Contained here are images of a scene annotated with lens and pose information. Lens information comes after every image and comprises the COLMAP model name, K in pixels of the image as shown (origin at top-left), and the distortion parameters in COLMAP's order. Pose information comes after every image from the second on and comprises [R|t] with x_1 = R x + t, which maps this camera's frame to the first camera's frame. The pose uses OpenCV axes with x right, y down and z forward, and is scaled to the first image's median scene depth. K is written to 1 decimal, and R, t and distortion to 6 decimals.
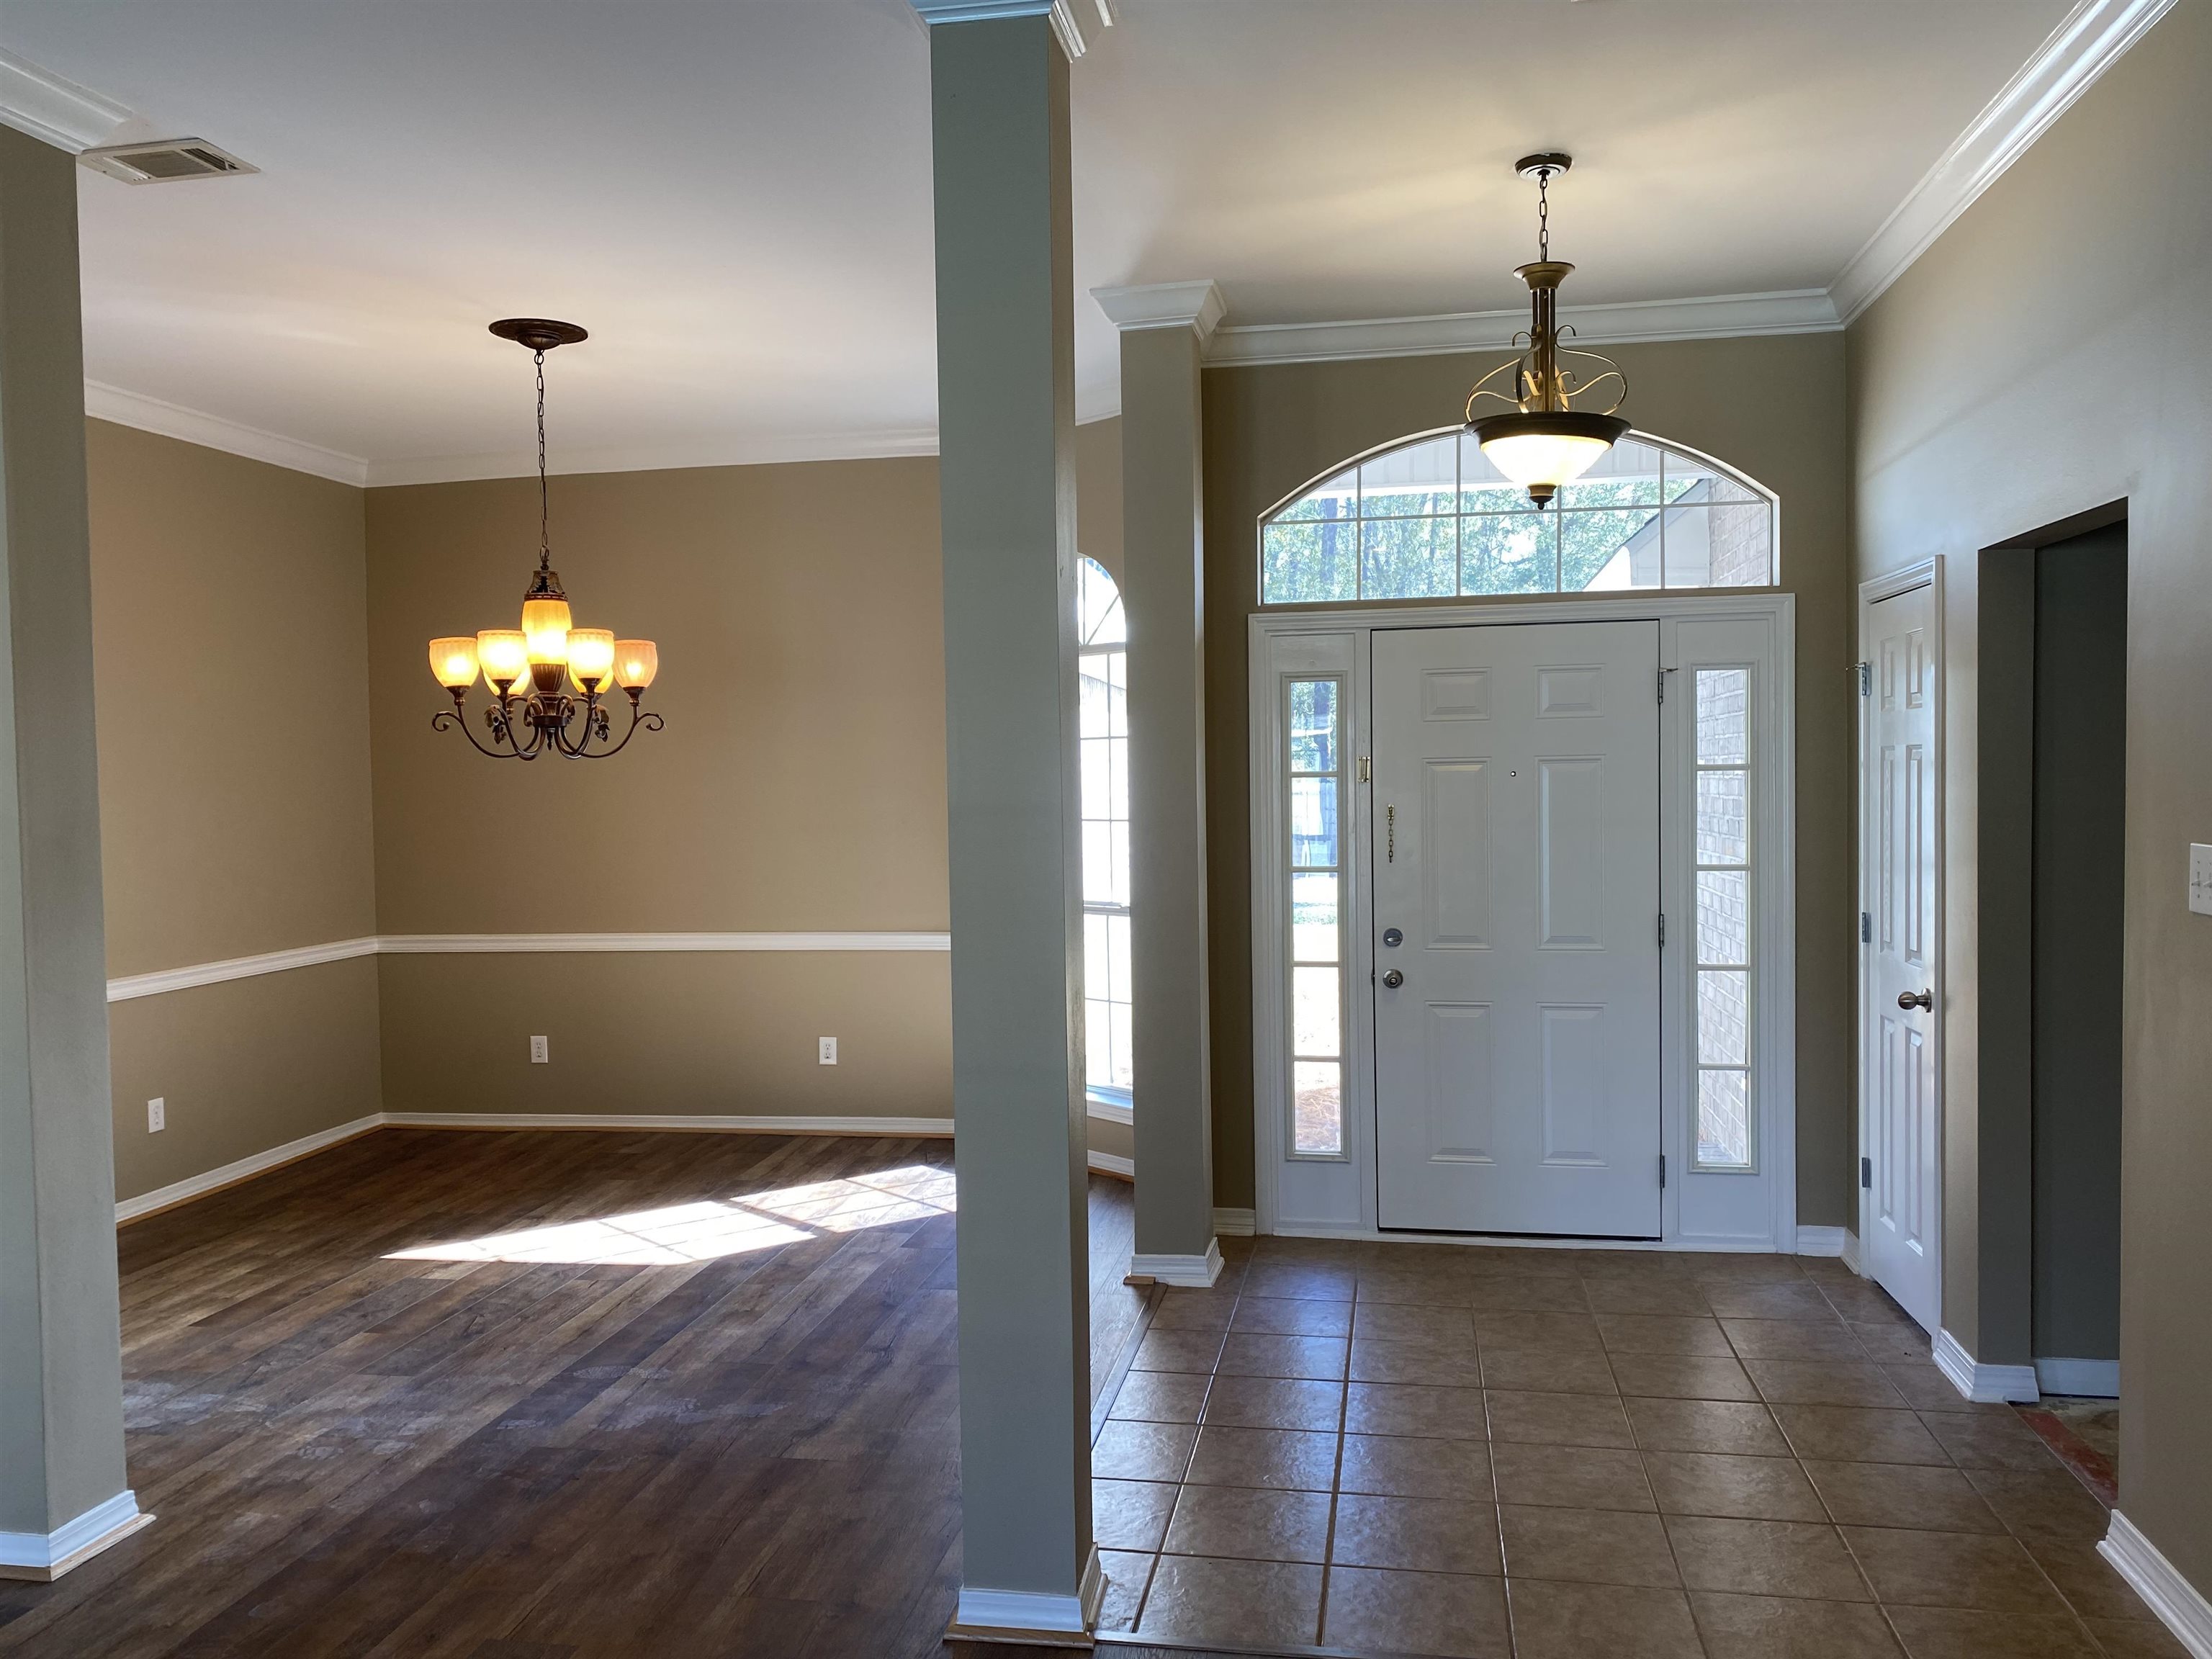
lens RADIAL K [[1696.1, 0, 1101.9], [0, 1696.1, 814.4], [0, 0, 1]] dist [0.029486, -0.009597]
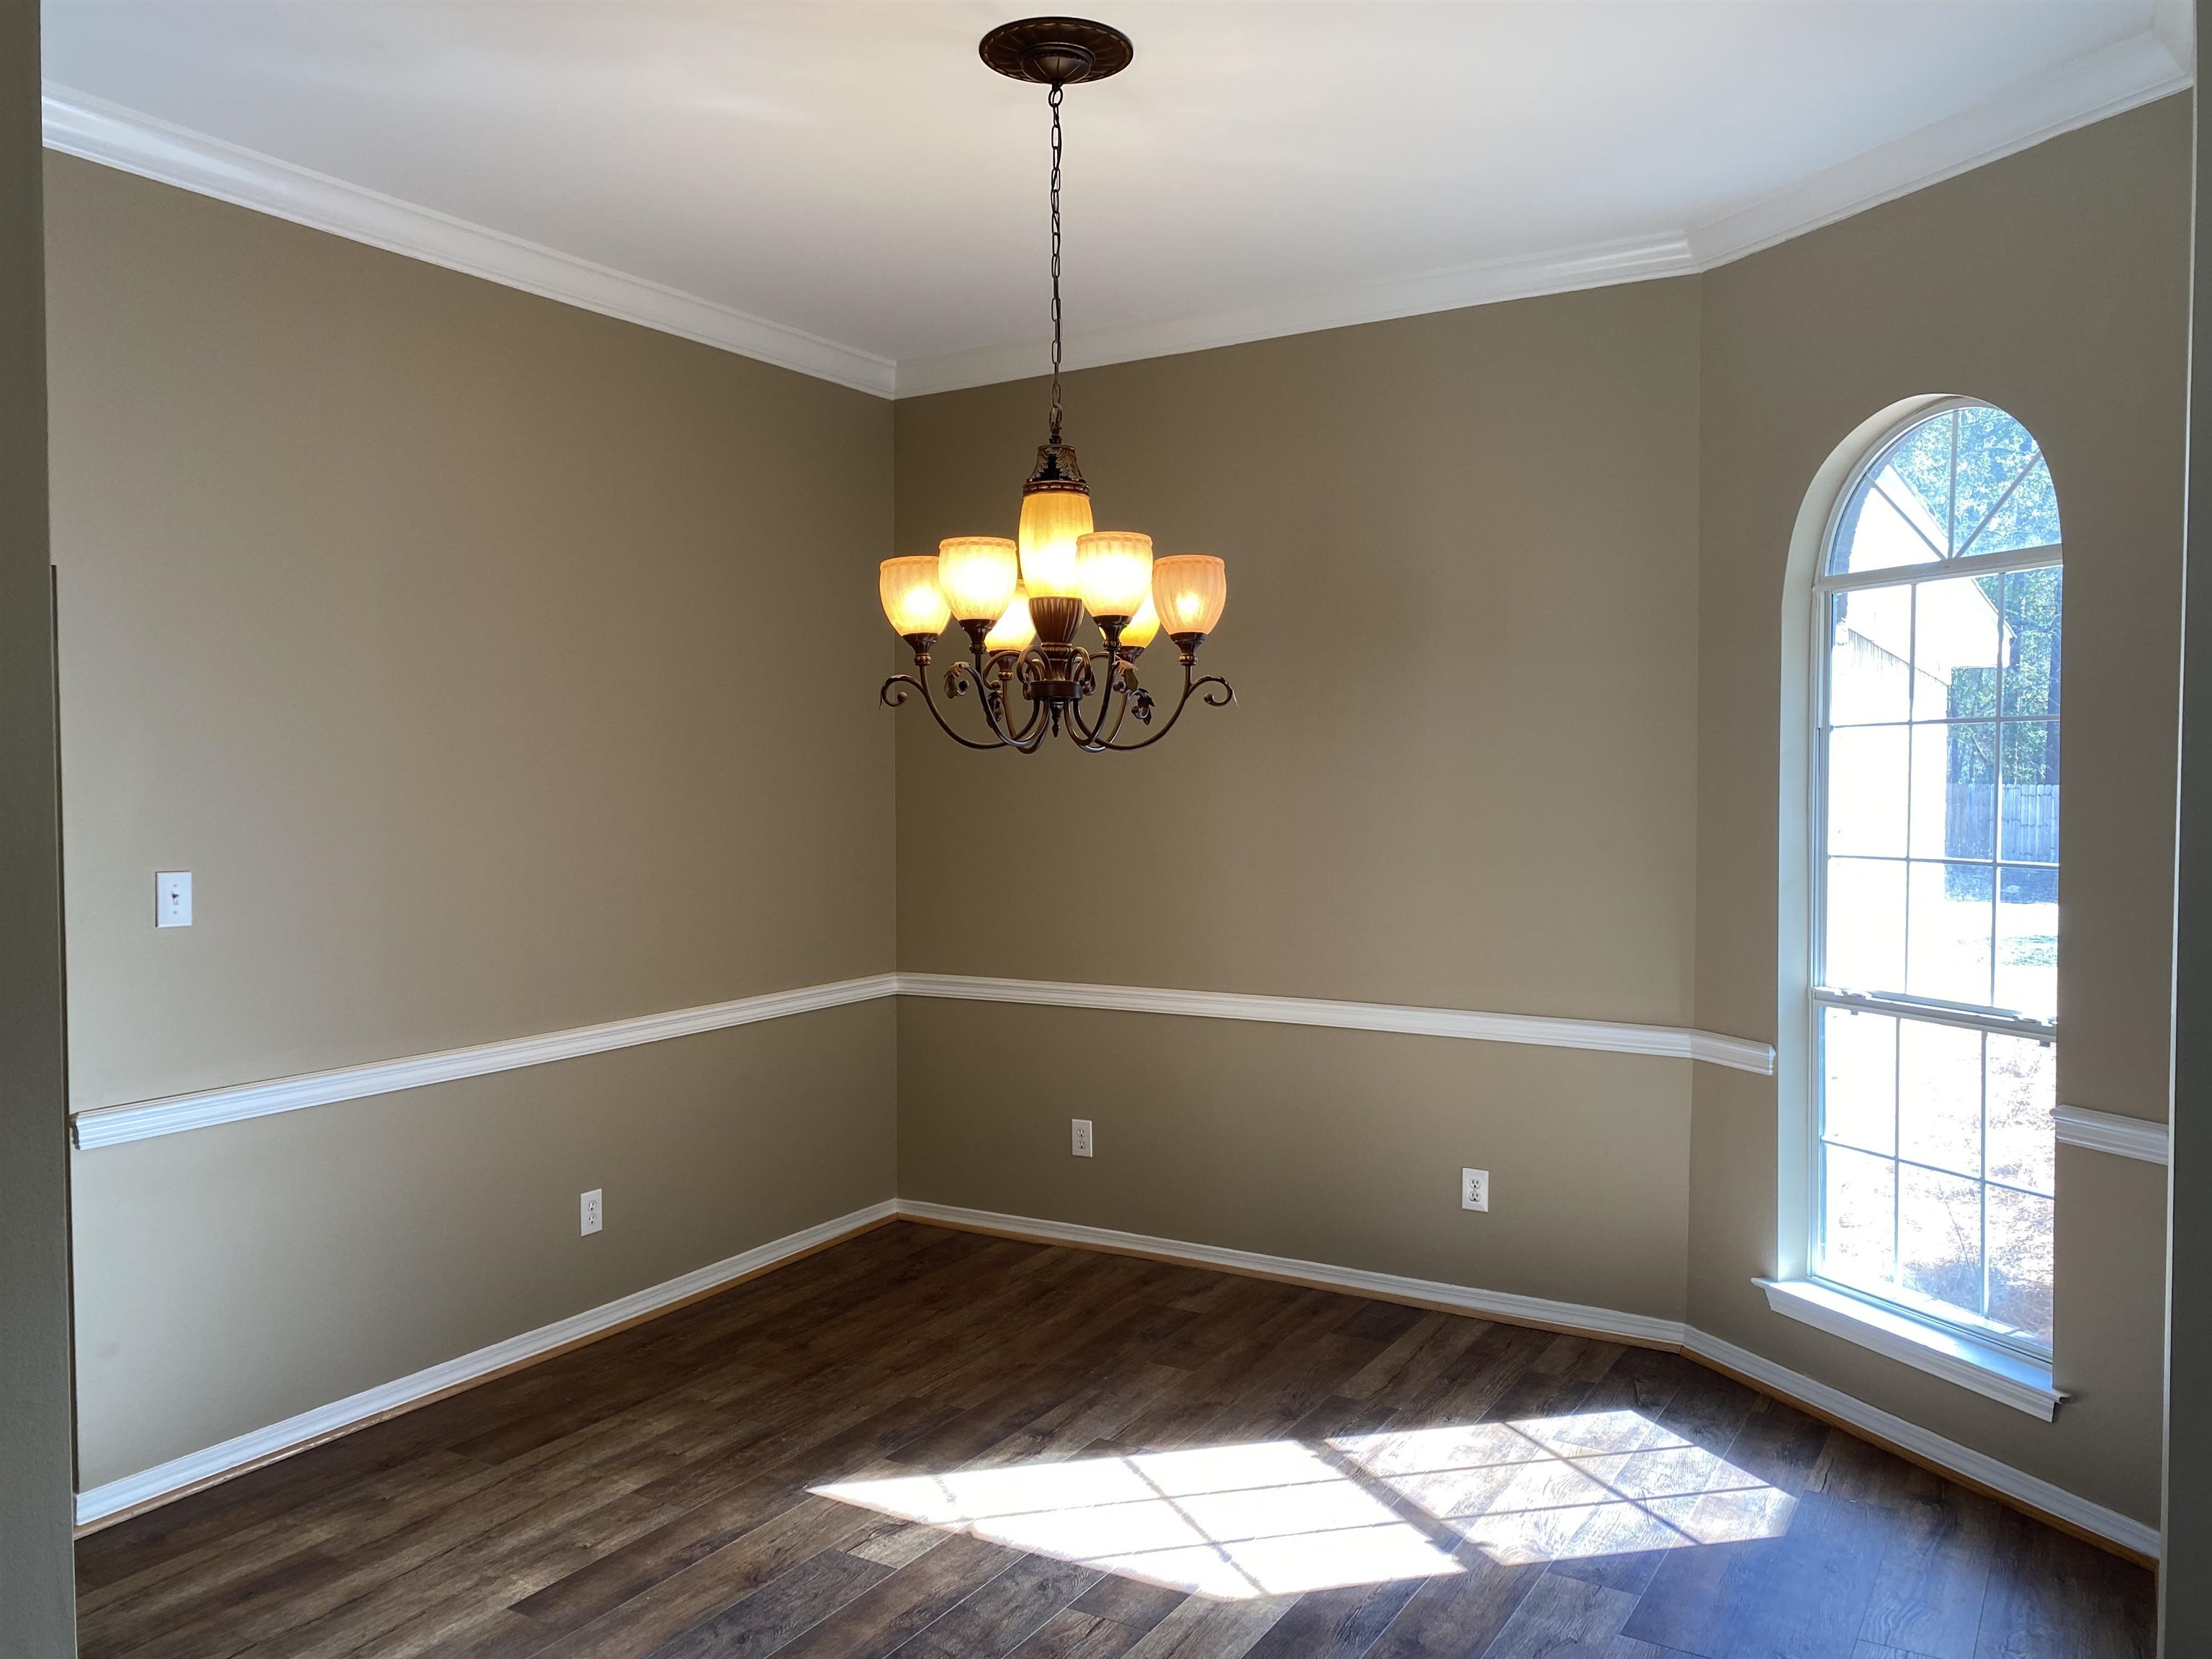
lens RADIAL K [[1700.1, 0, 1073.0], [0, 1700.1, 841.1], [0, 0, 1]] dist [0.029536, -0.025043]
pose [[0.930023, 0.032041, -0.366101, -0.090799], [-0.024904, 0.999397, 0.024202, -0.015213], [0.366655, -0.013391, 0.930260, 0.425793]]
